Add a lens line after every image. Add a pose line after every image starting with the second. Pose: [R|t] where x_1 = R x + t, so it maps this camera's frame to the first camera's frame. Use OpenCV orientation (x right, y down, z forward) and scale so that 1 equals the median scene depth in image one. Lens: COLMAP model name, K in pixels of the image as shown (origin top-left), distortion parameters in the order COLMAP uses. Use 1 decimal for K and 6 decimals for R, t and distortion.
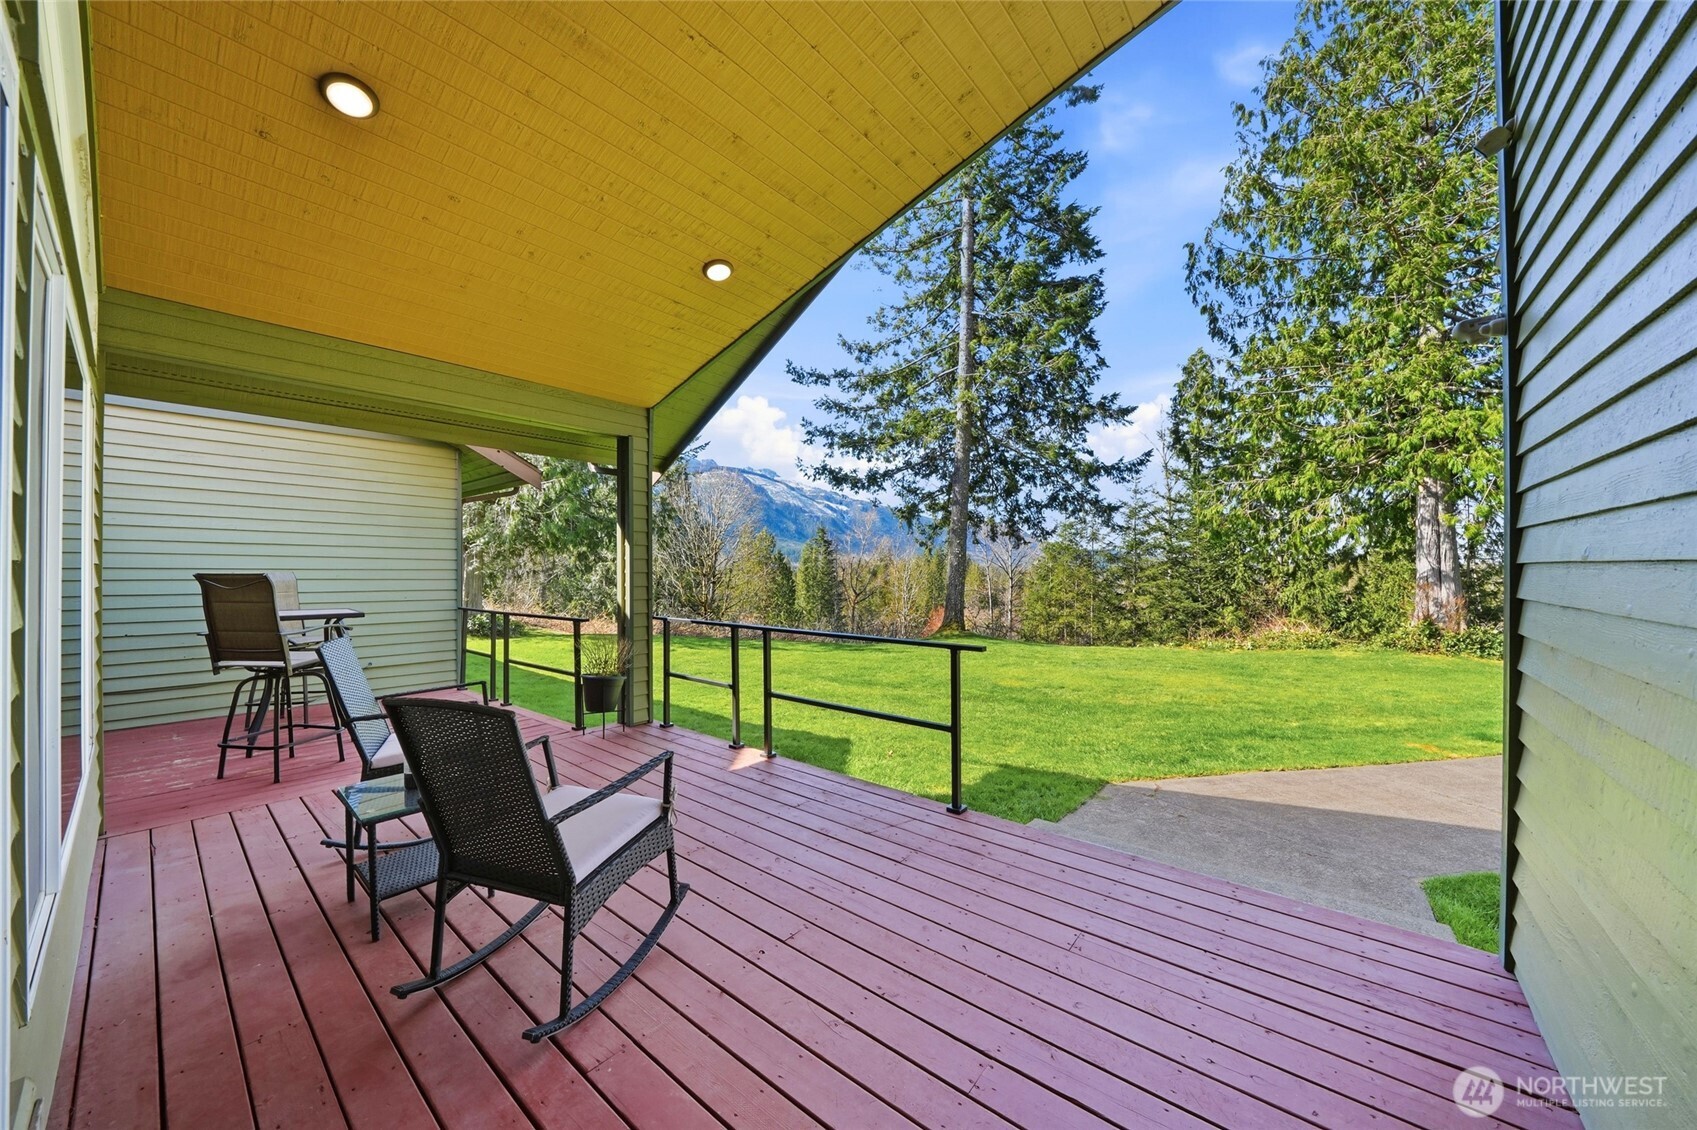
lens RADIAL K [[588.1, 0, 848.5], [0, 588.1, 565.0], [0, 0, 1]] dist [-0.015315, 0.000142]
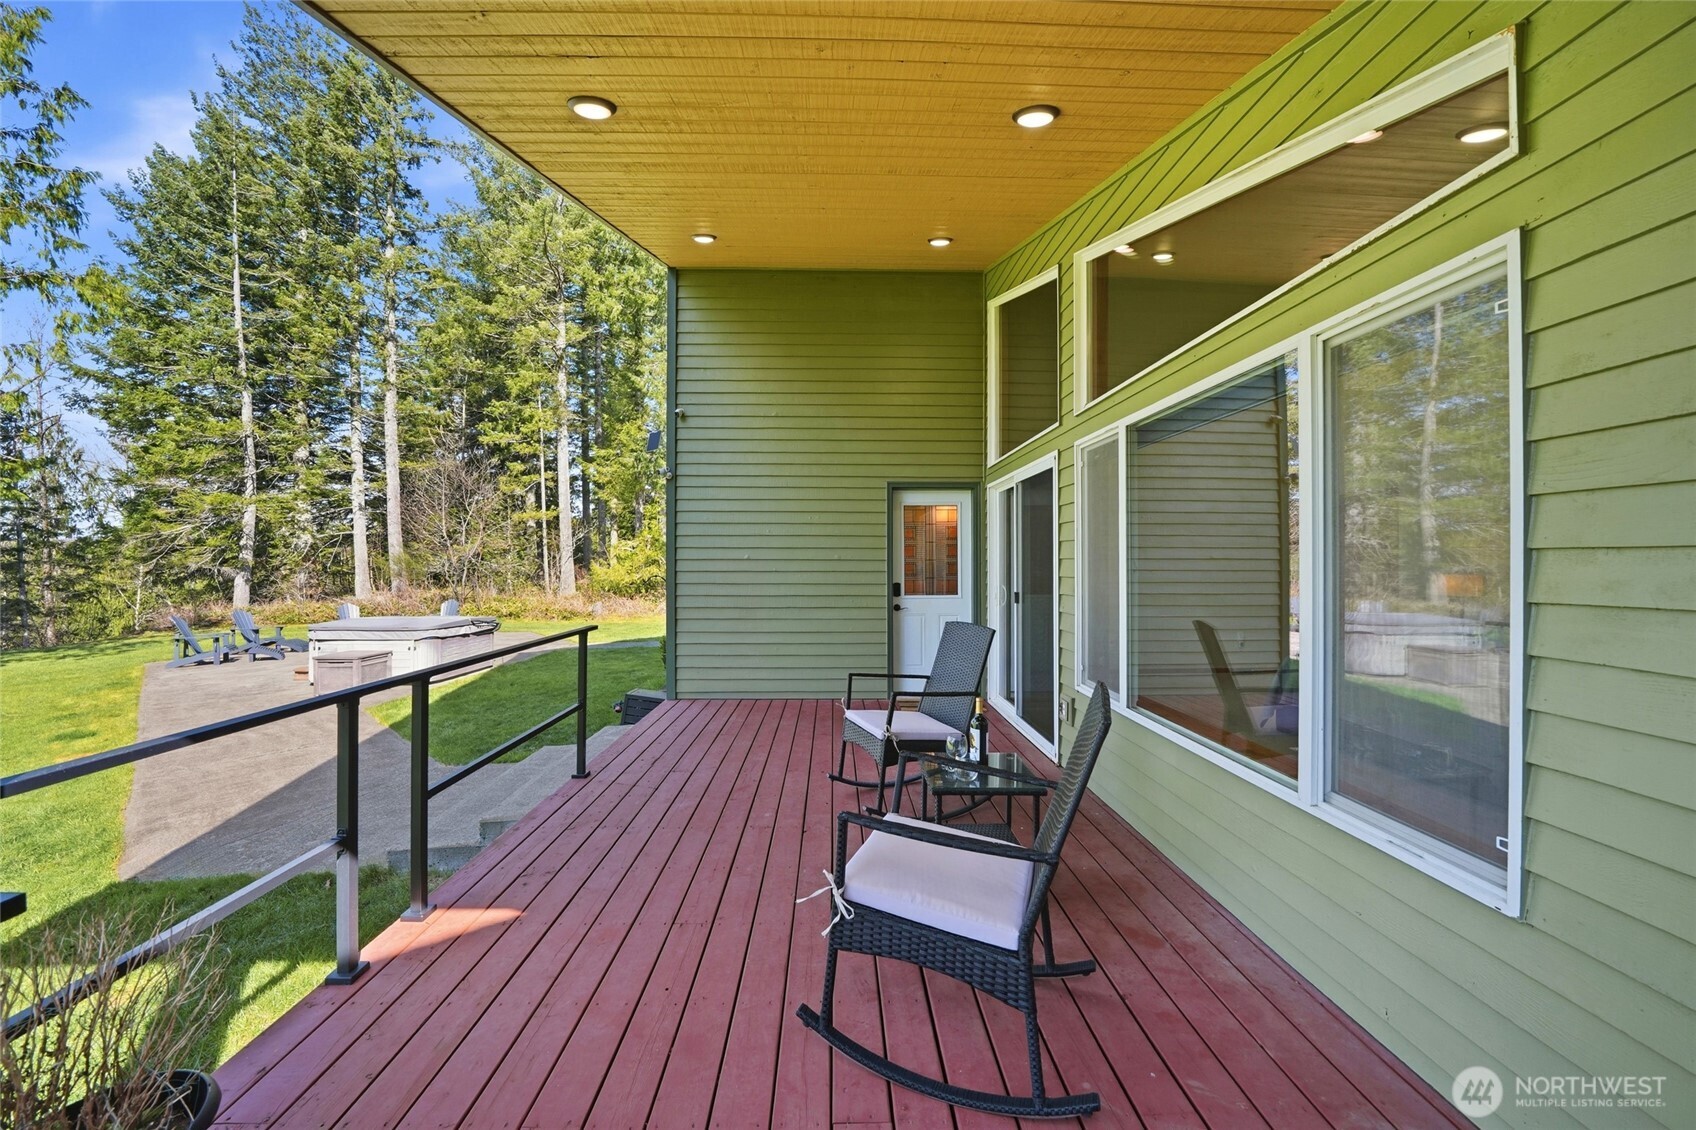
lens RADIAL K [[587.8, 0, 848.0], [0, 587.8, 565.0], [0, 0, 1]] dist [-0.015315, 0.000142]
pose [[-0.652870, -0.001293, 0.757469, -0.575160], [-0.005458, 0.999981, -0.002997, 0.006412], [-0.757450, -0.006091, -0.652864, 0.771046]]
